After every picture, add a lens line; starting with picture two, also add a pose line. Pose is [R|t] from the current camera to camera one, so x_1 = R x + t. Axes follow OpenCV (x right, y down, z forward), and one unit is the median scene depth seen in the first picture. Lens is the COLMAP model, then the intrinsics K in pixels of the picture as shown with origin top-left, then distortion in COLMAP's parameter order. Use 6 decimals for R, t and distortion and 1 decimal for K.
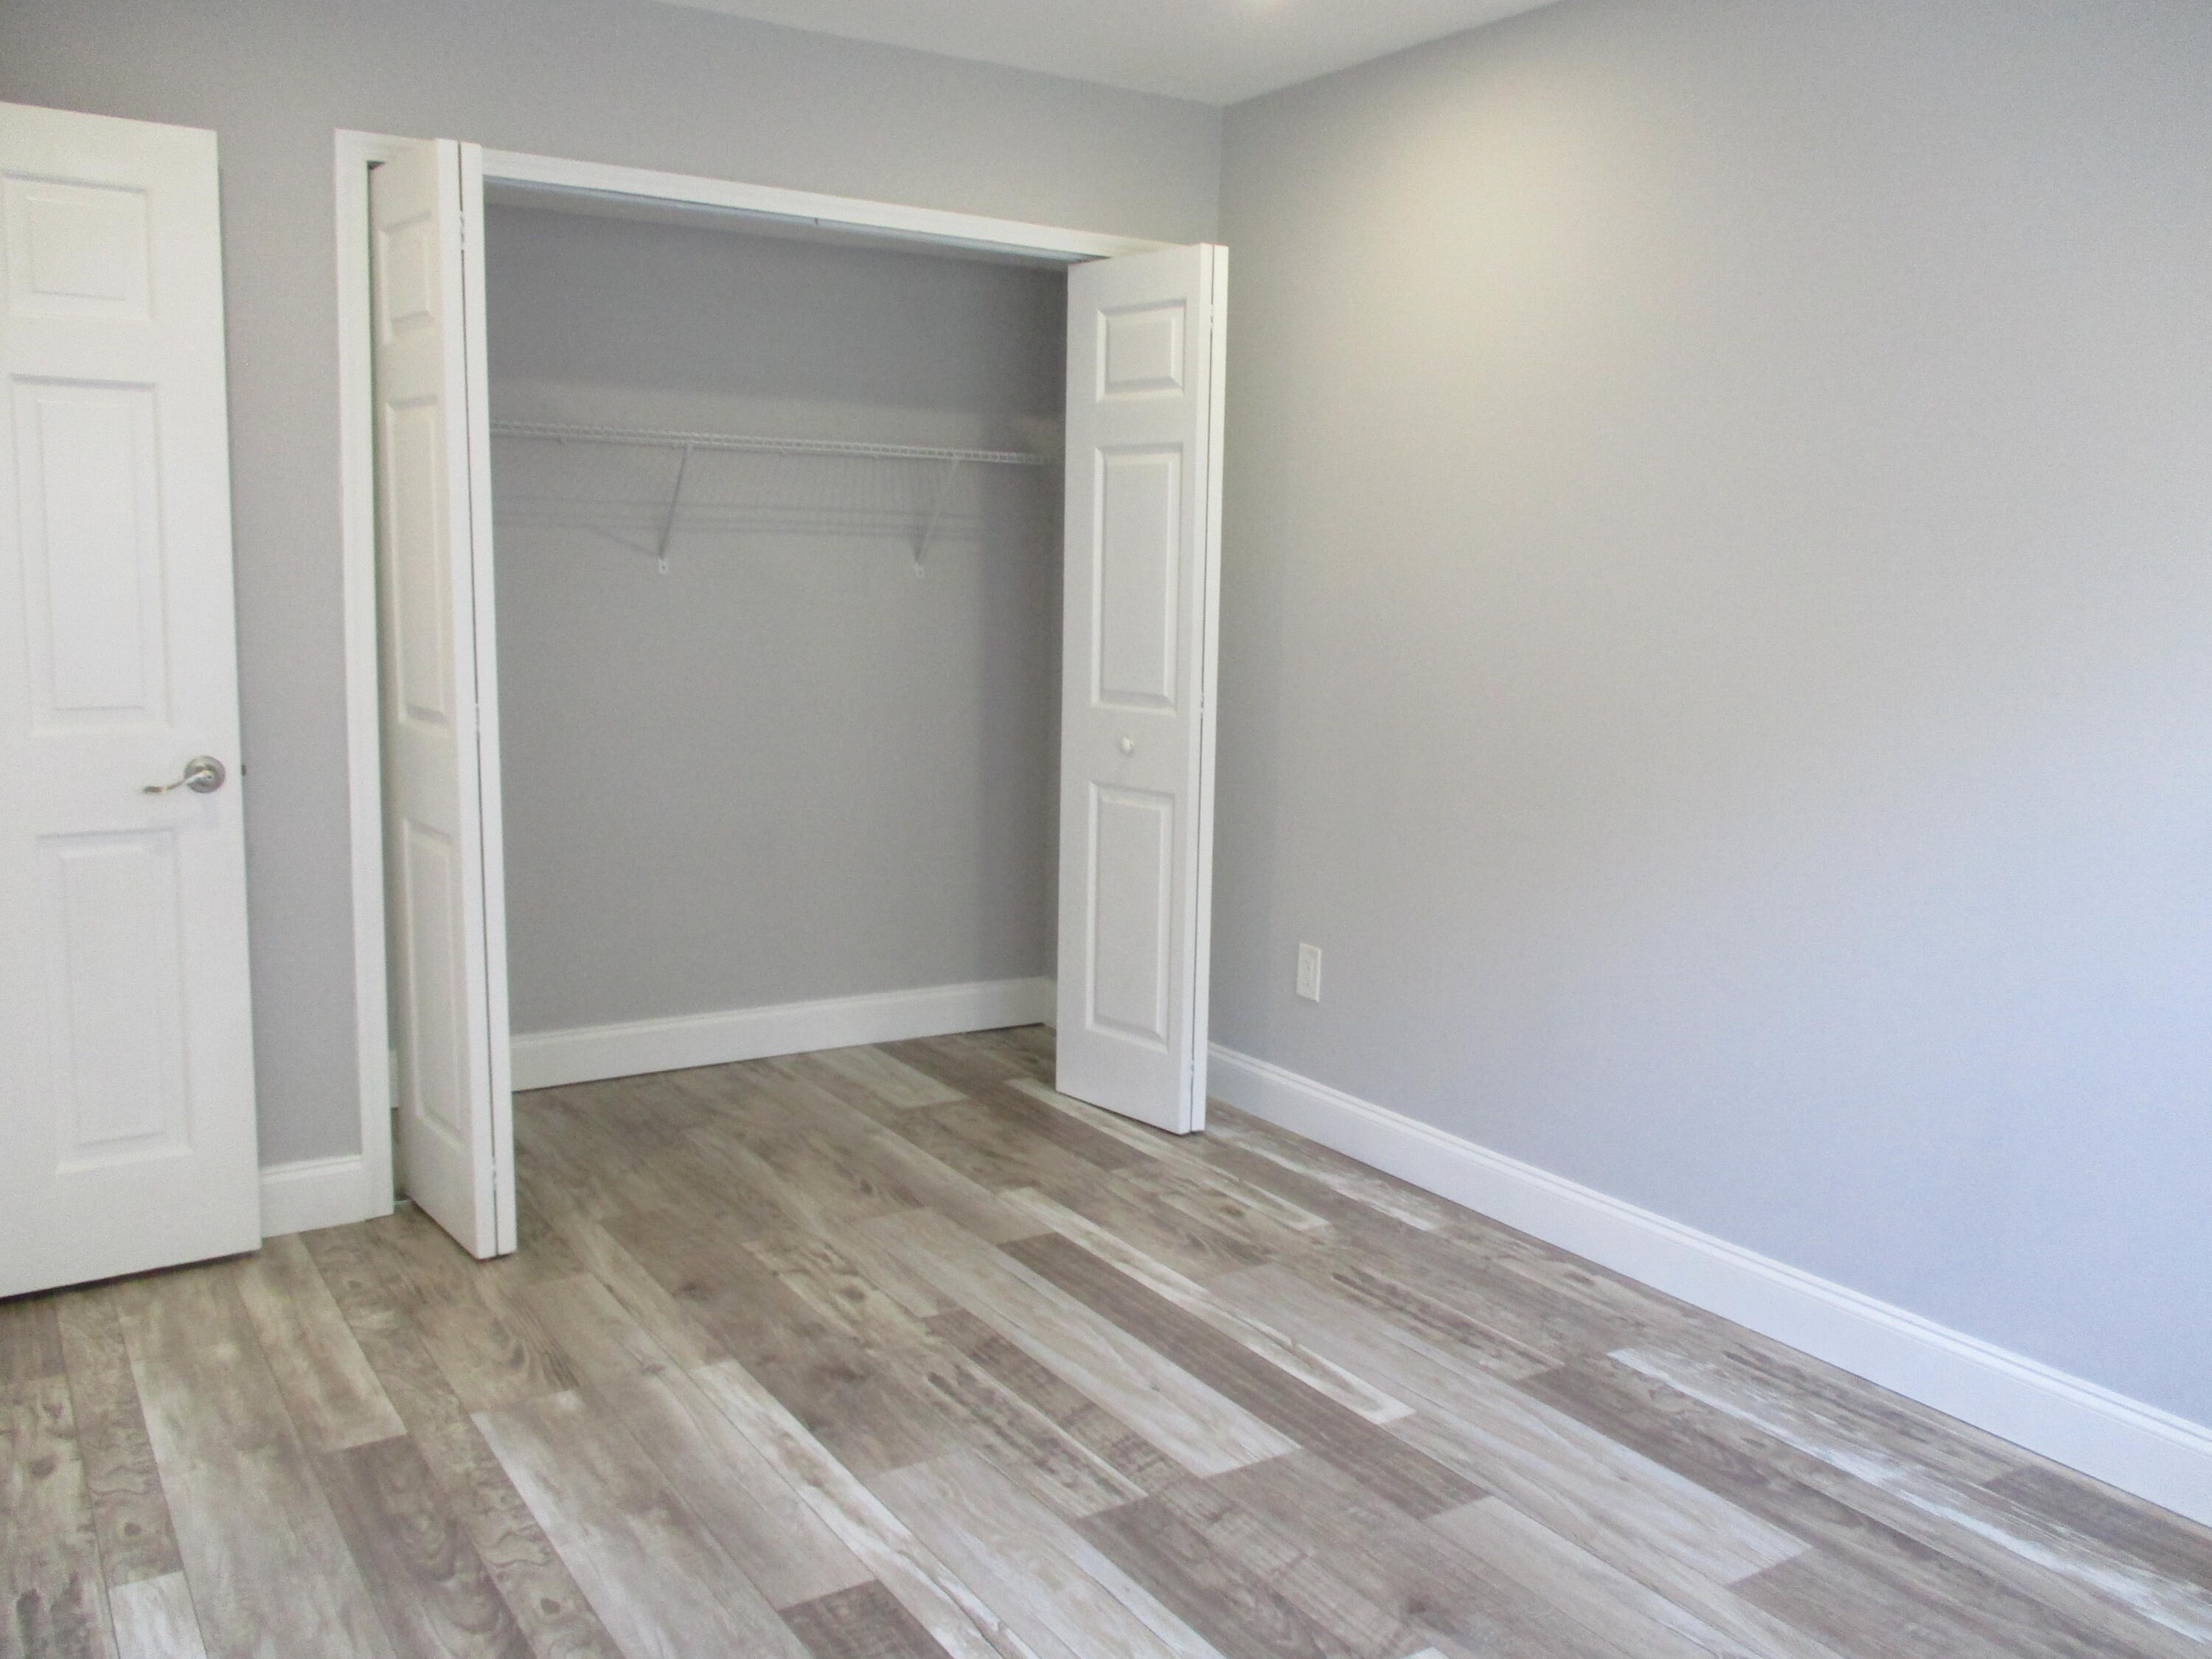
lens RADIAL K [[1845.3, 0, 1106.3], [0, 1845.3, 830.5], [0, 0, 1]] dist [-0.031076, 0.010426]
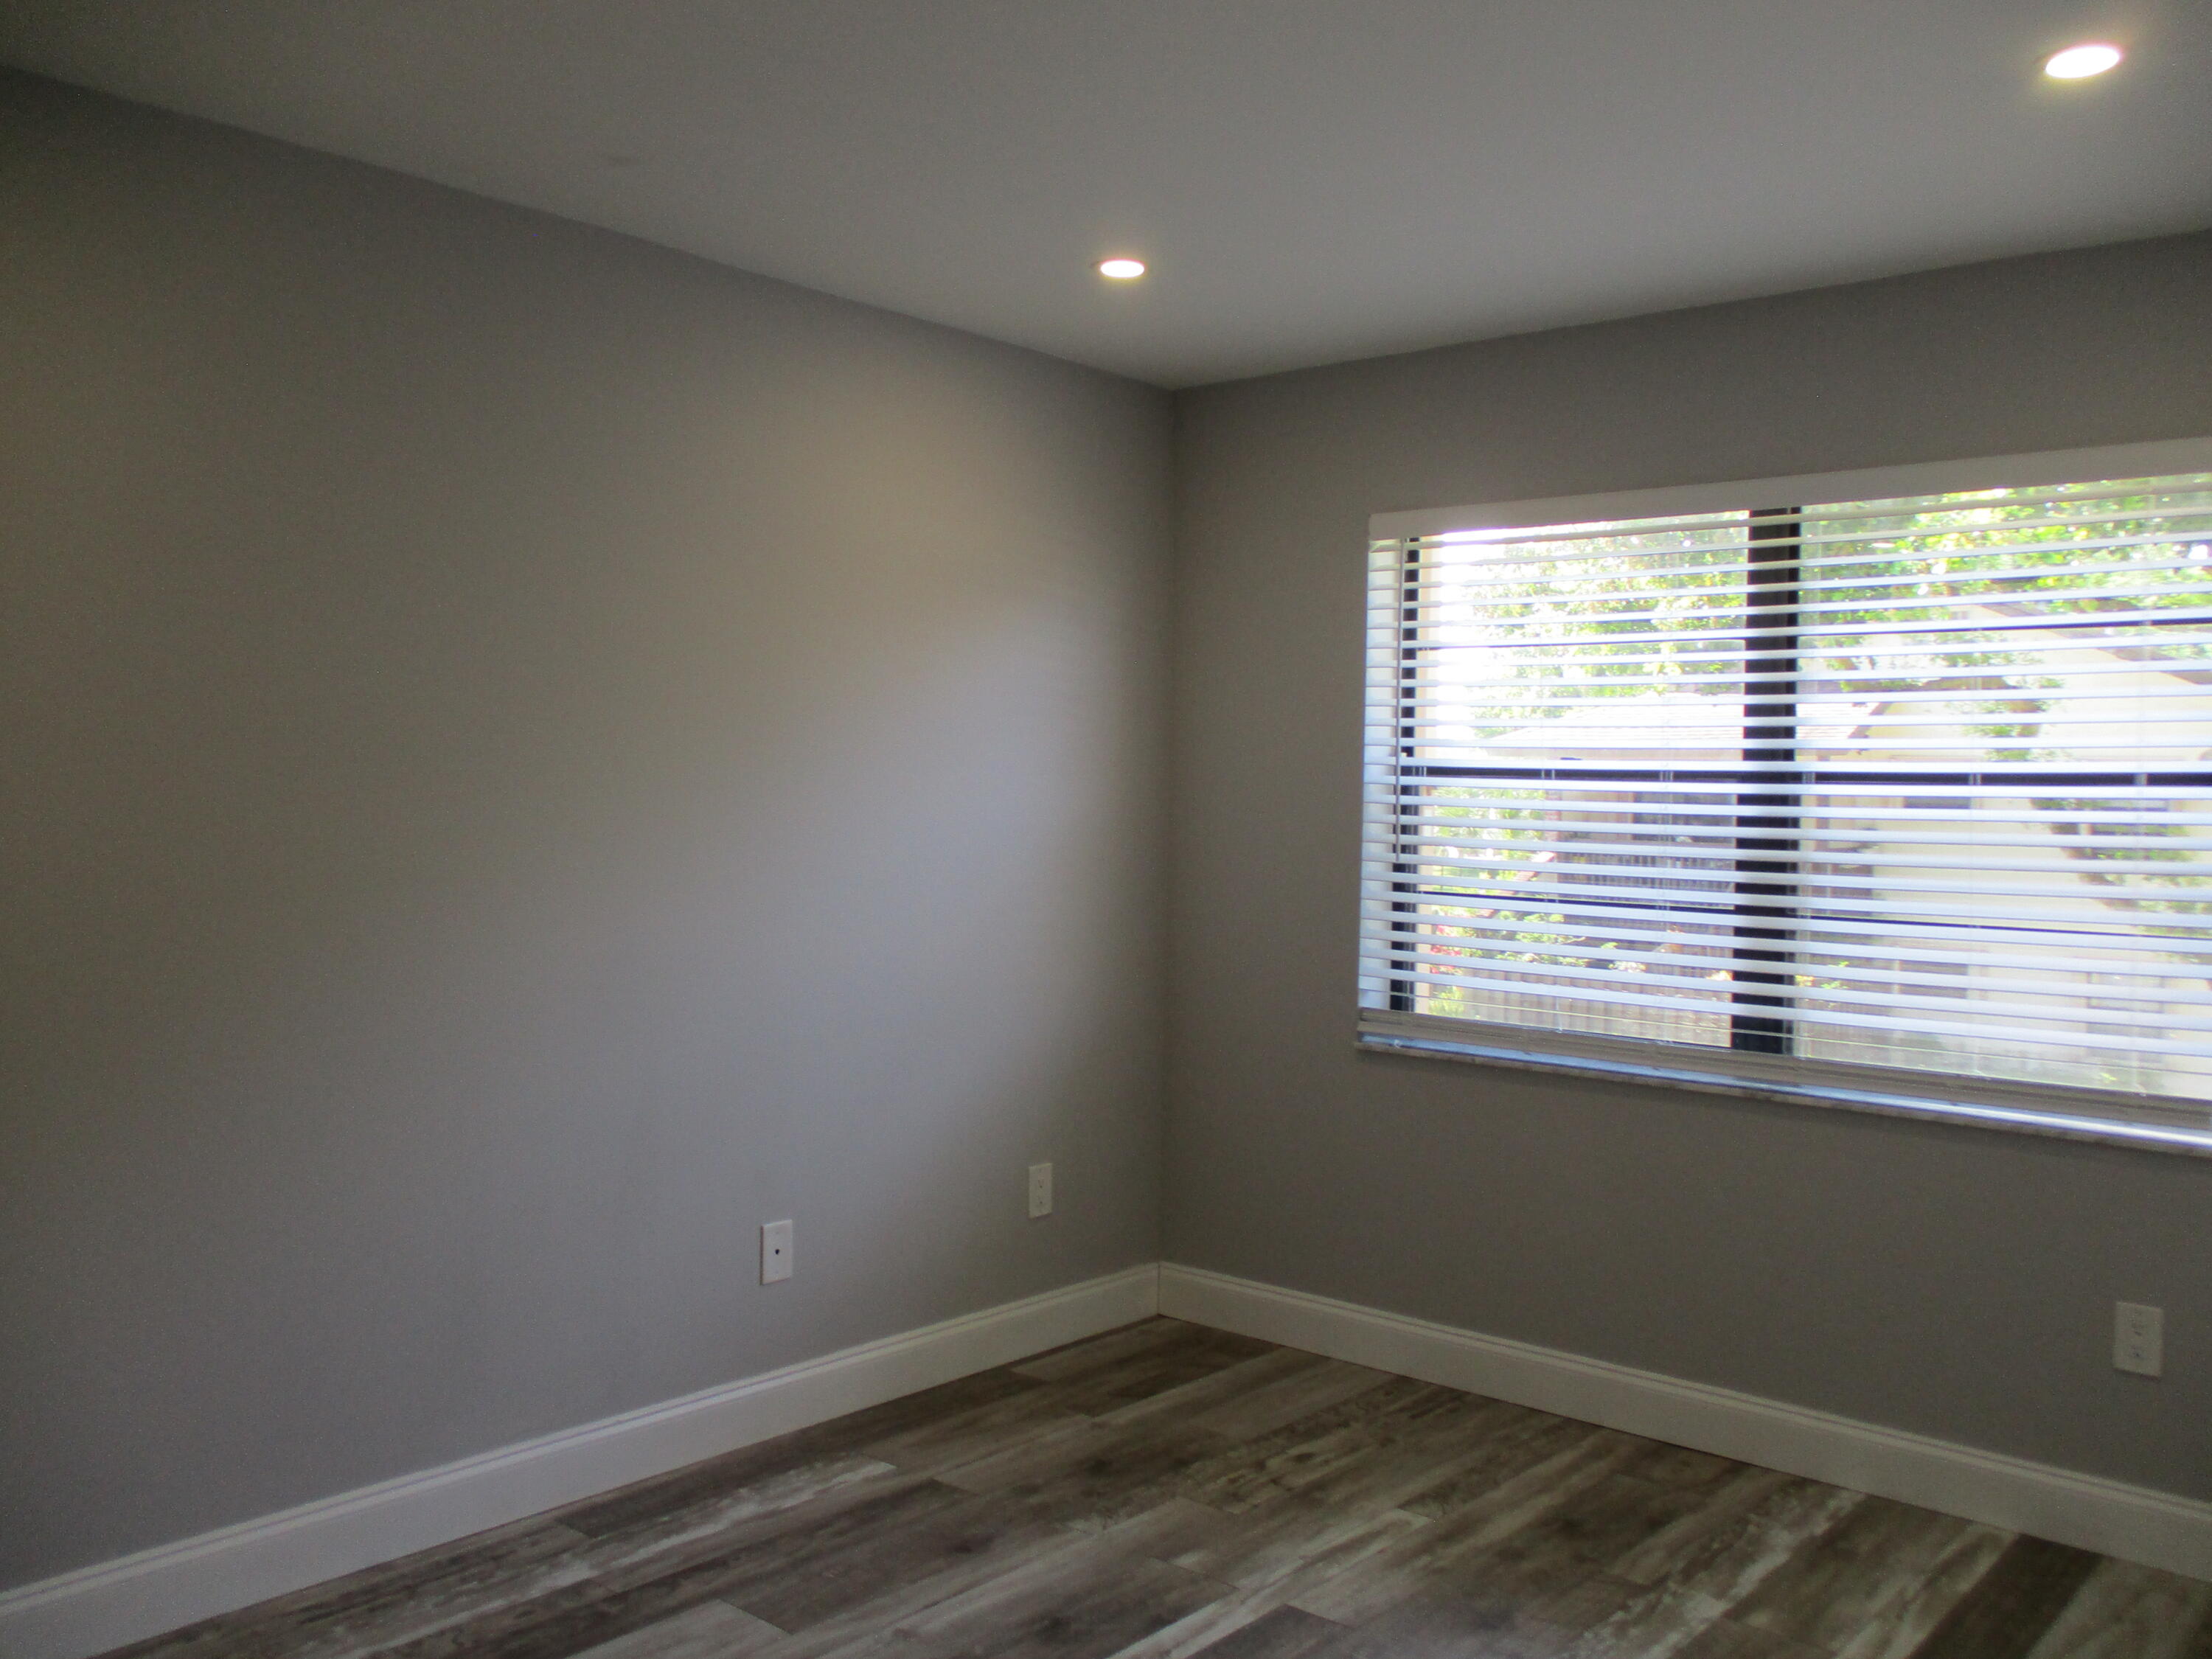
lens RADIAL K [[1845.3, 0, 1105.9], [0, 1845.3, 829.5], [0, 0, 1]] dist [-0.031076, 0.010426]
pose [[-0.310928, -0.049591, 0.949139, -0.799972], [0.099289, 0.991479, 0.084329, -0.192475], [-0.945233, 0.120459, -0.303355, 1.006261]]
